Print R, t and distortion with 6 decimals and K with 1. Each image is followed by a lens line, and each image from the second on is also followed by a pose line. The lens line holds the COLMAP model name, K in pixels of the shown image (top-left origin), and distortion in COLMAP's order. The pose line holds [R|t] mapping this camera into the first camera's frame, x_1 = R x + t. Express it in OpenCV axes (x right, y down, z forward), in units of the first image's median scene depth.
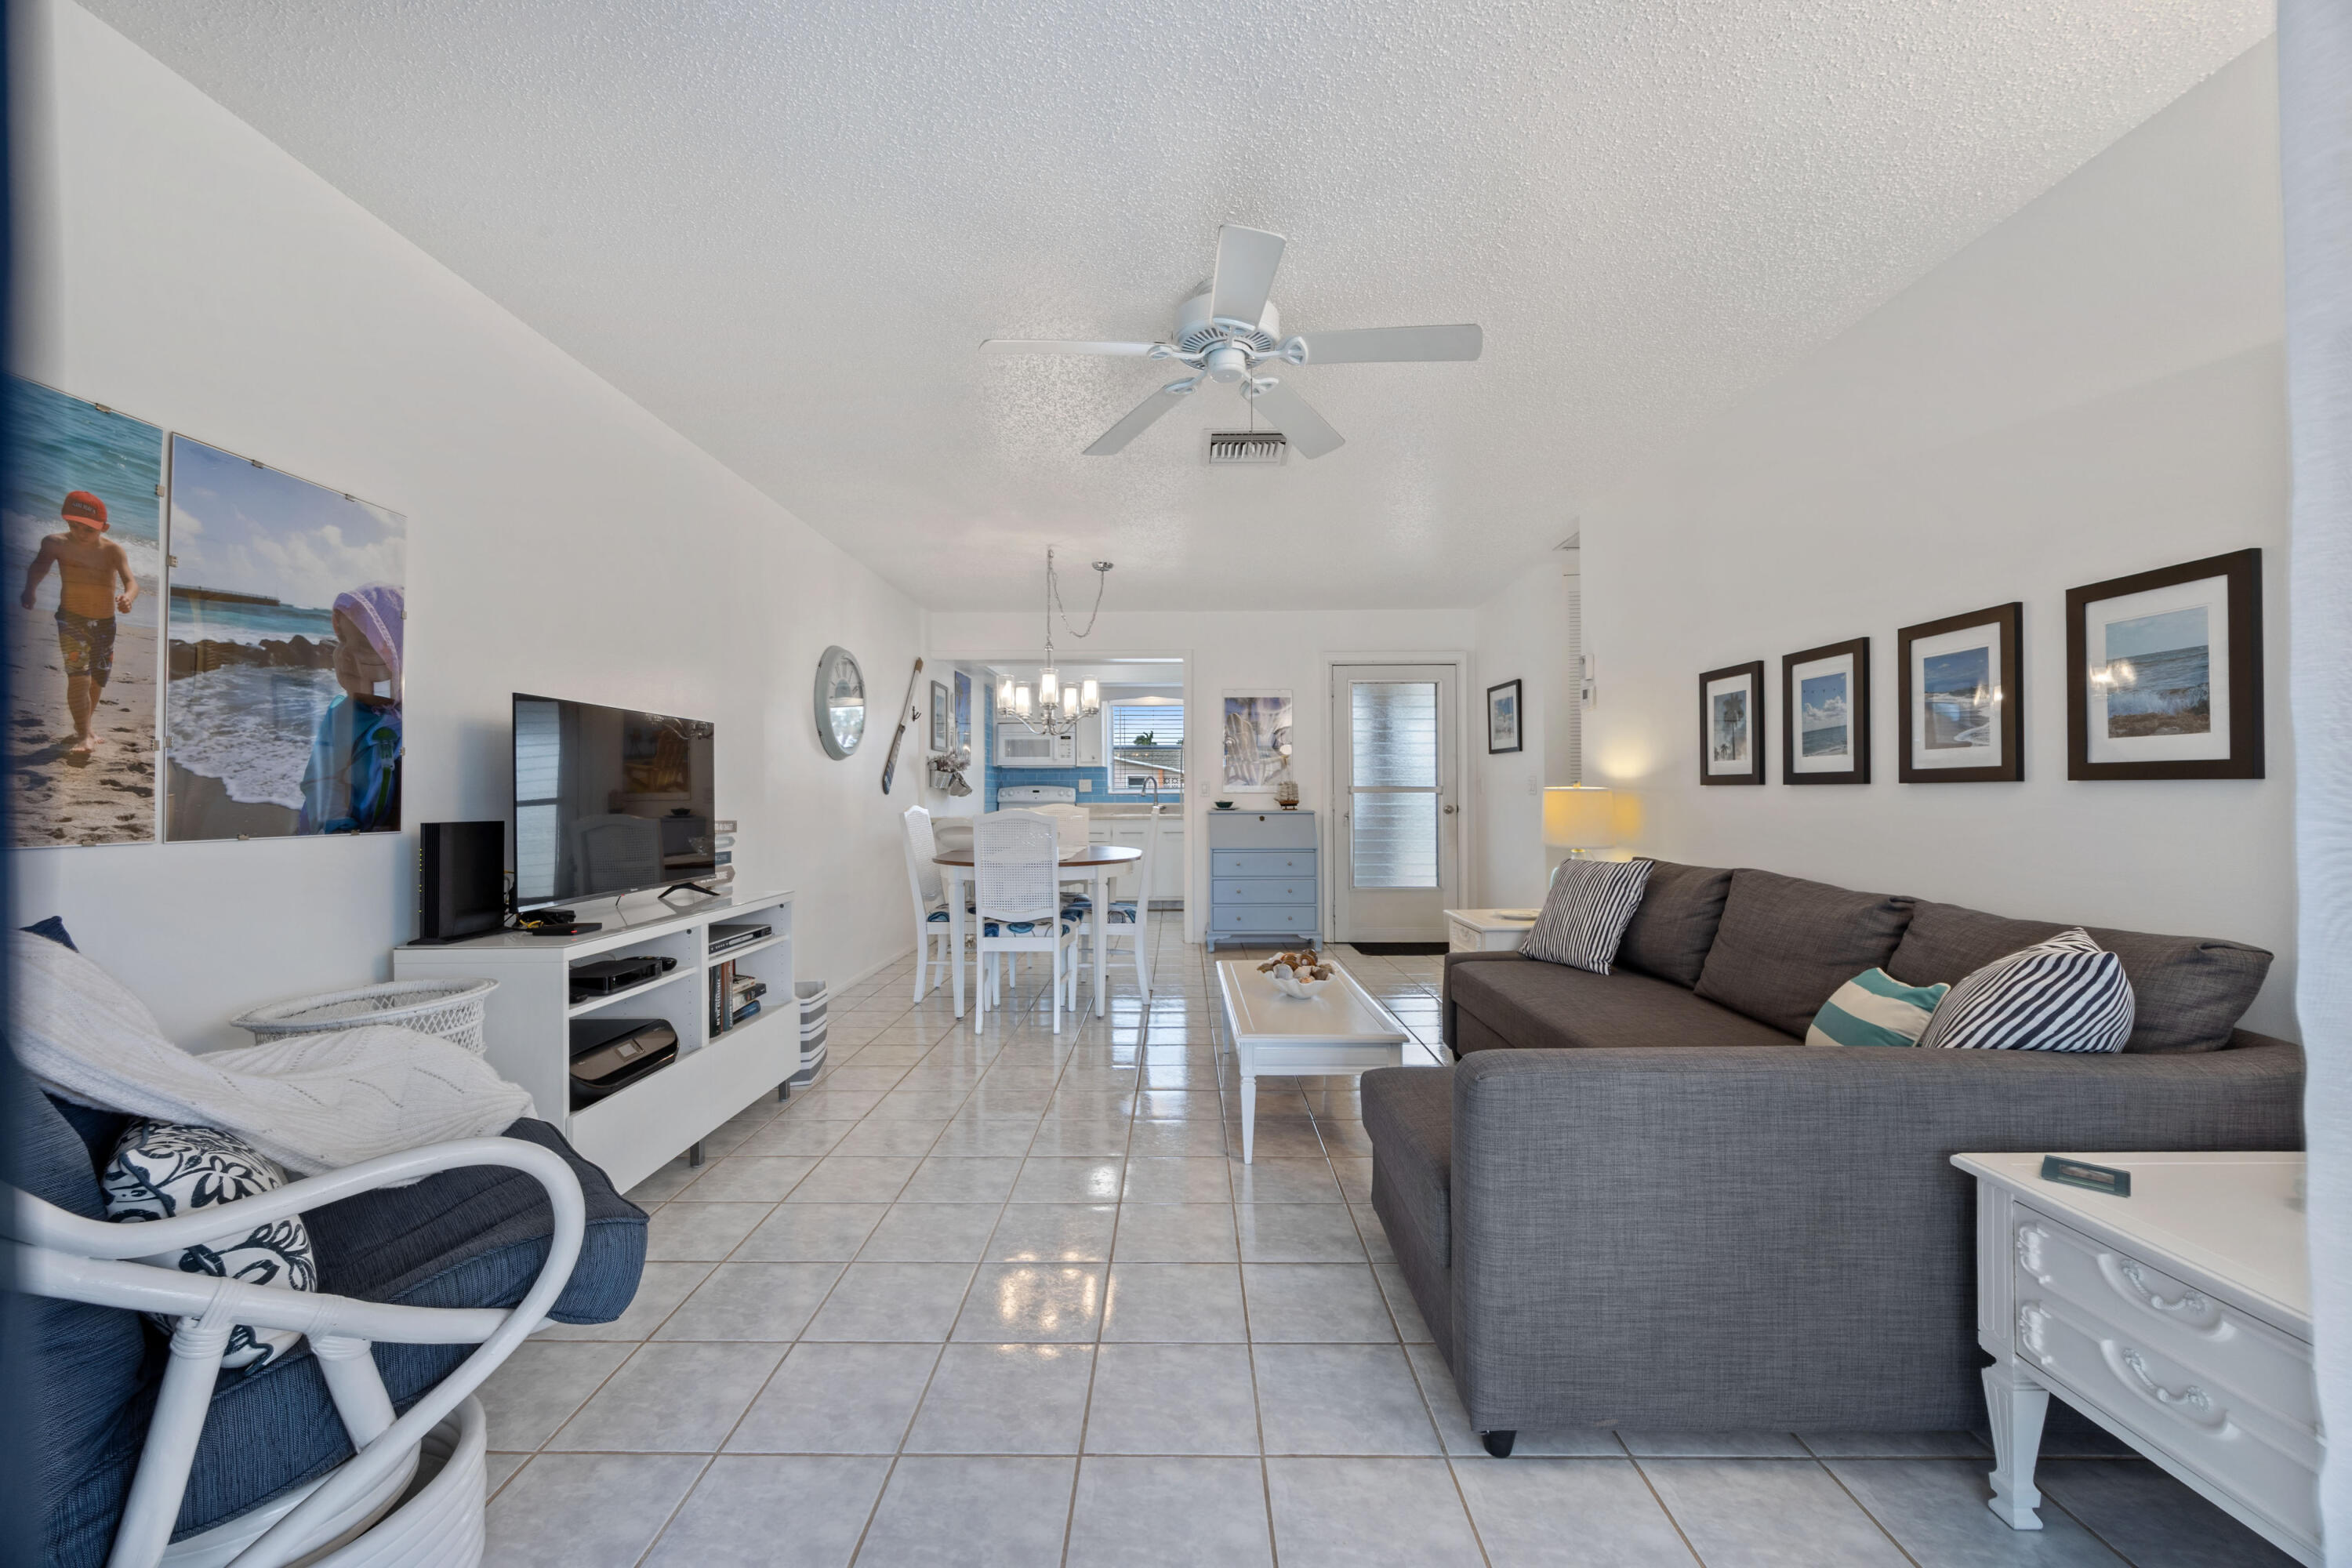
lens RADIAL K [[917.2, 0, 1176.0], [0, 917.2, 784.0], [0, 0, 1]] dist [-0.000643, -0.000034]
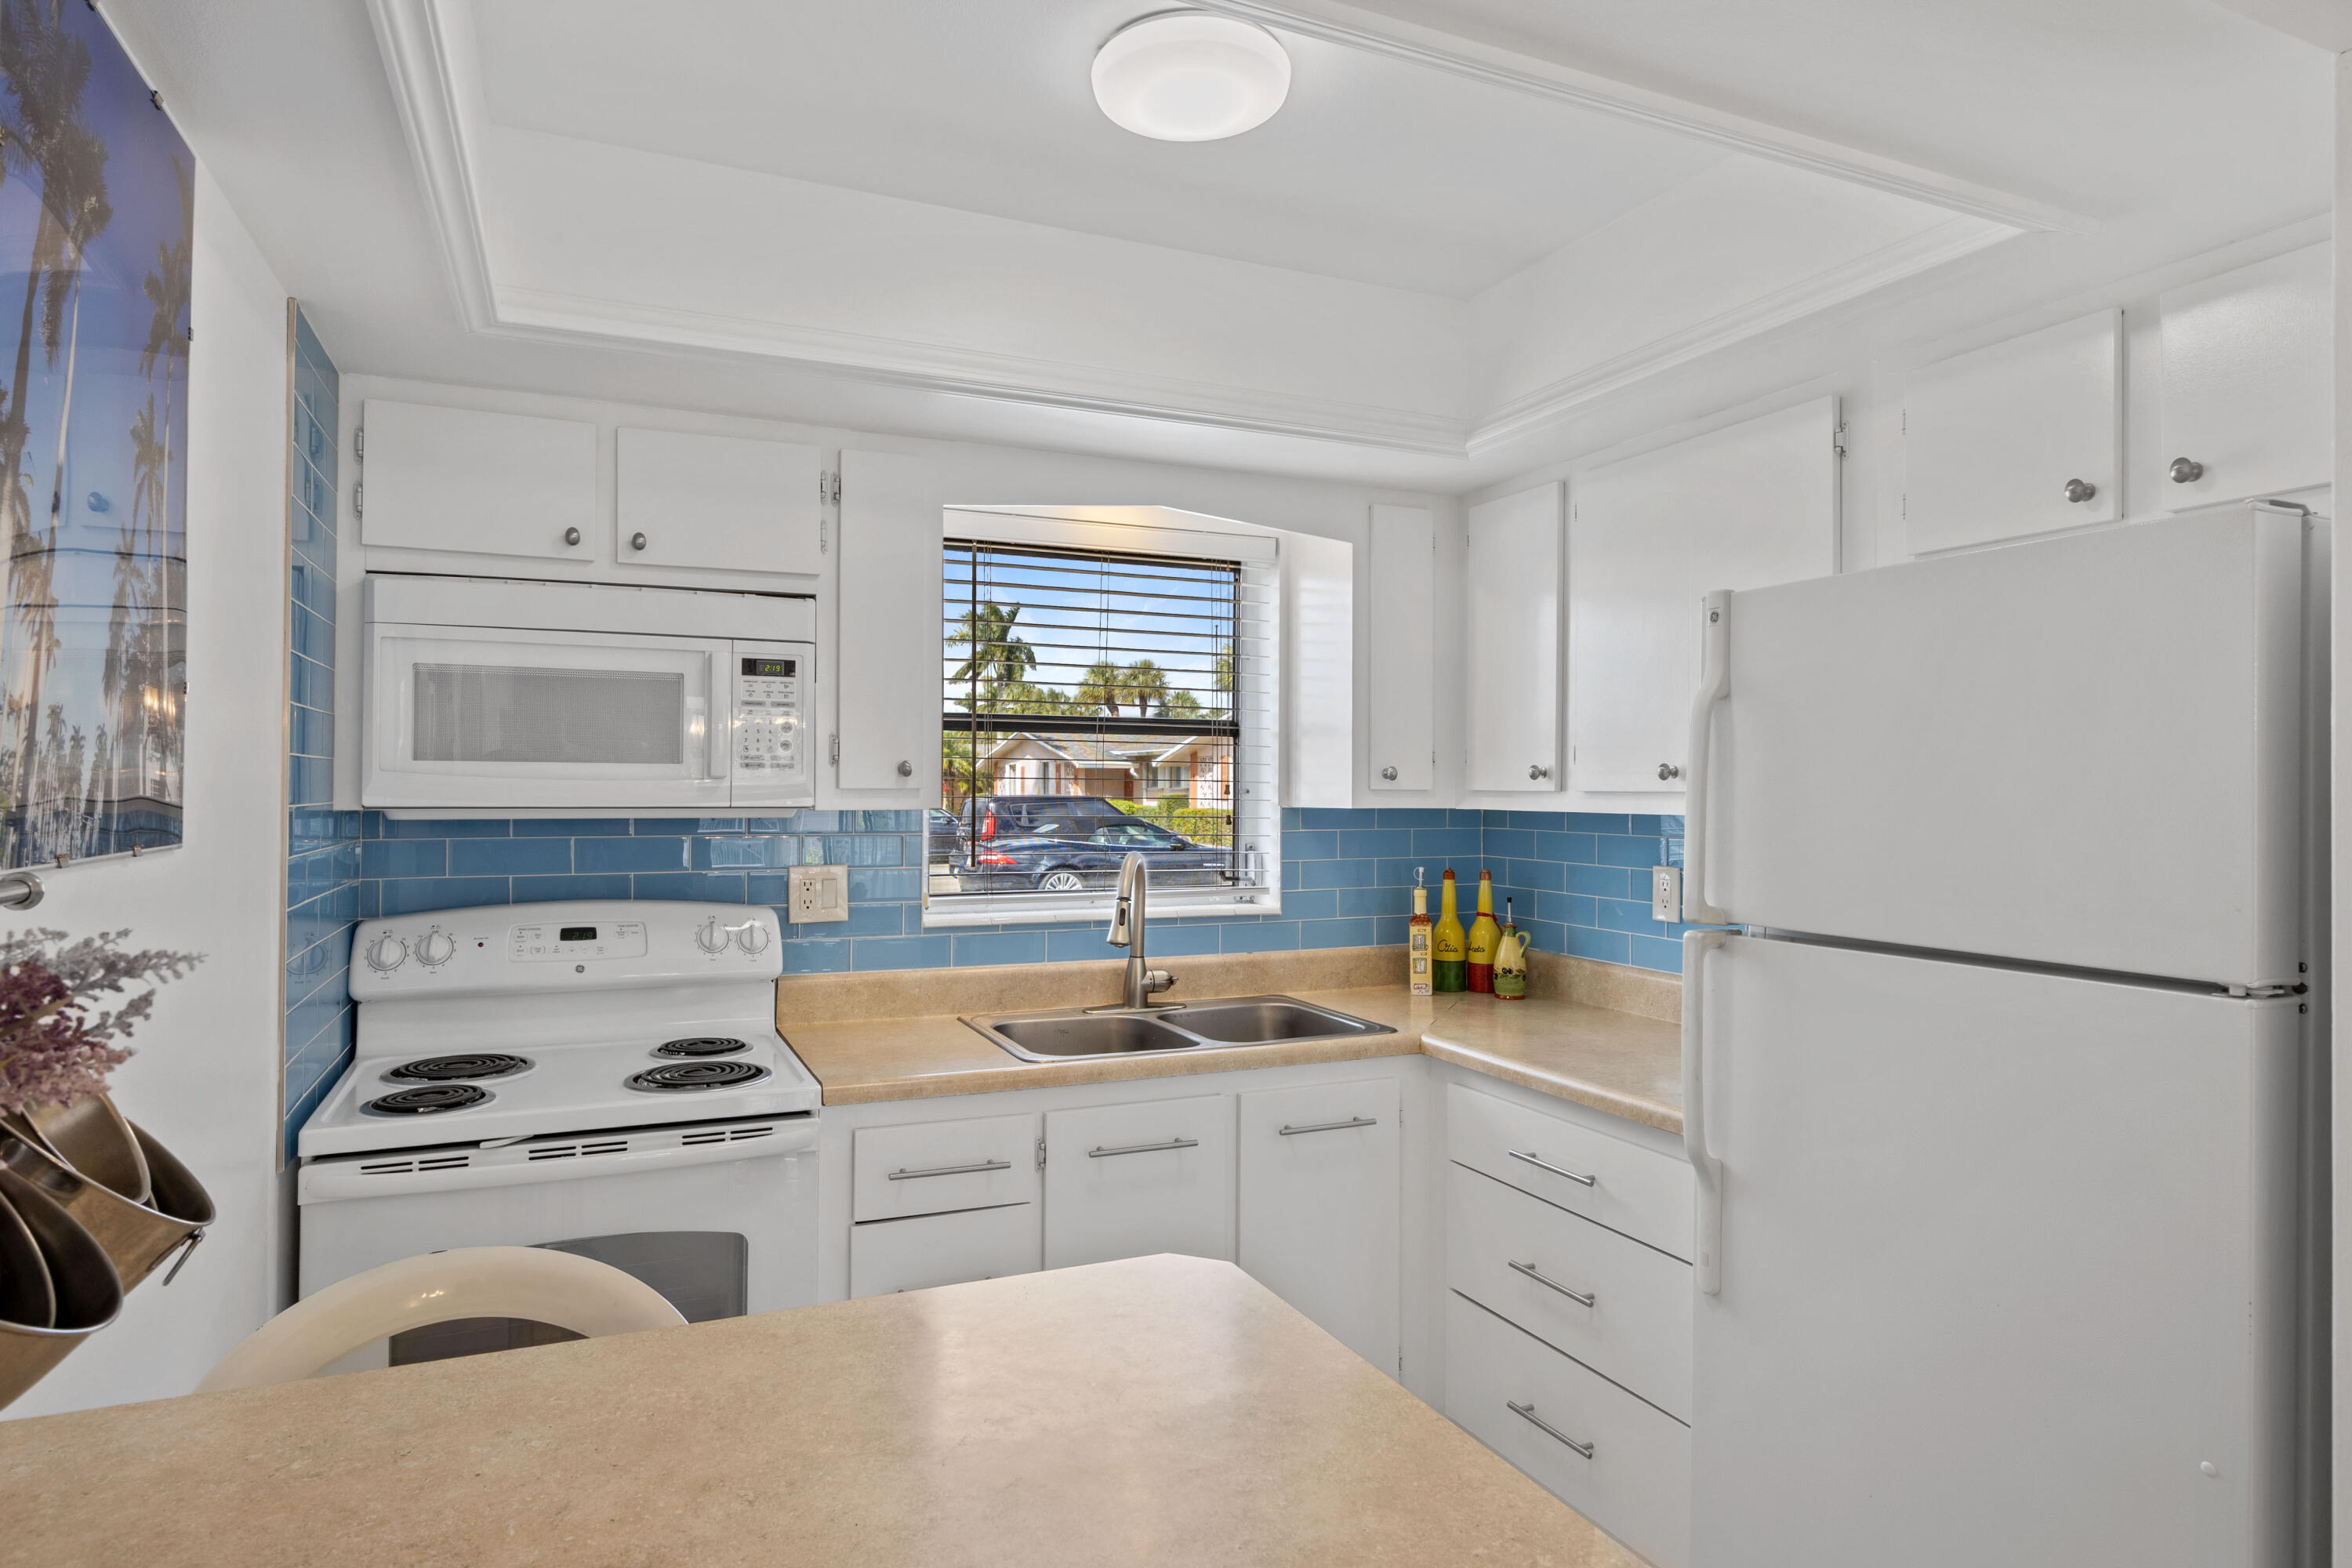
lens RADIAL K [[1332.4, 0, 1176.0], [0, 1332.4, 784.0], [0, 0, 1]] dist [0.001857, -0.000161]
pose [[0.913305, 0.008156, 0.407194, -0.204753], [-0.012616, 0.999886, 0.008270, -0.038529], [-0.407080, -0.012691, 0.913304, 0.923583]]
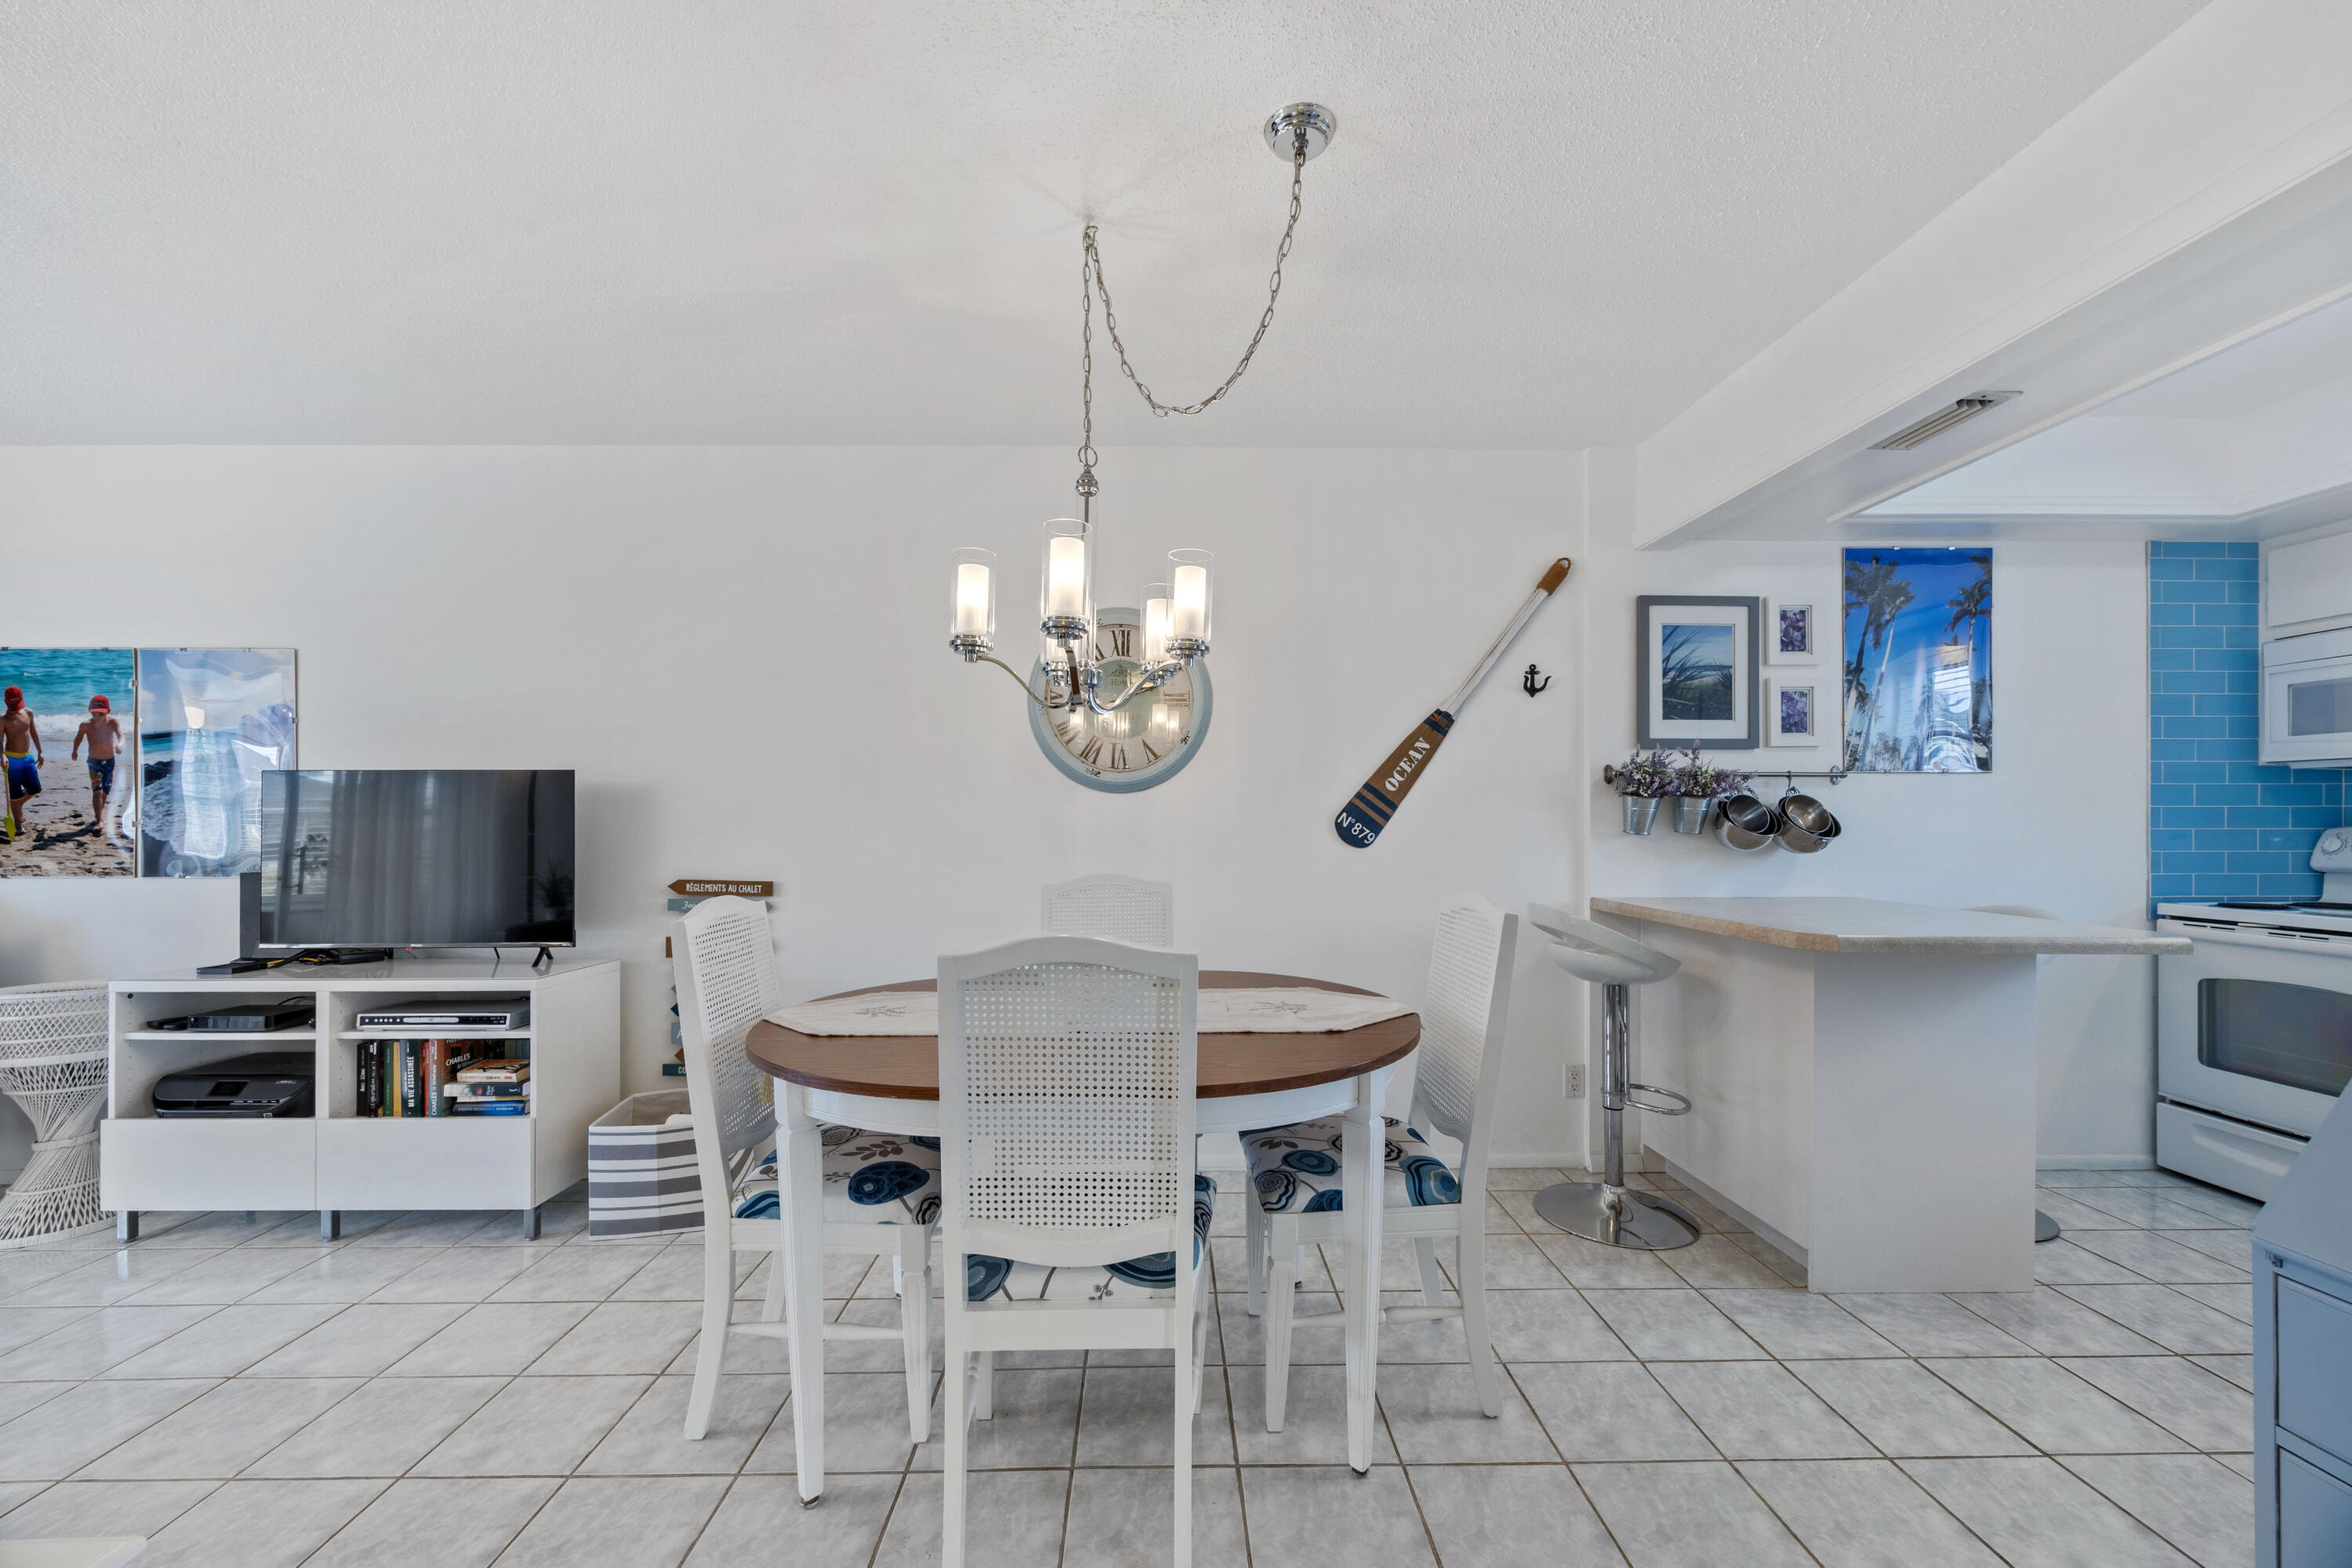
lens RADIAL K [[911.0, 0, 1170.1], [0, 911.0, 818.4], [0, 0, 1]] dist [-0.001055, -0.000167]
pose [[0.016683, 0.000974, -0.999860, 0.184241], [0.012814, 0.999917, 0.001188, -0.007246], [0.999779, -0.012832, 0.016669, 0.767505]]
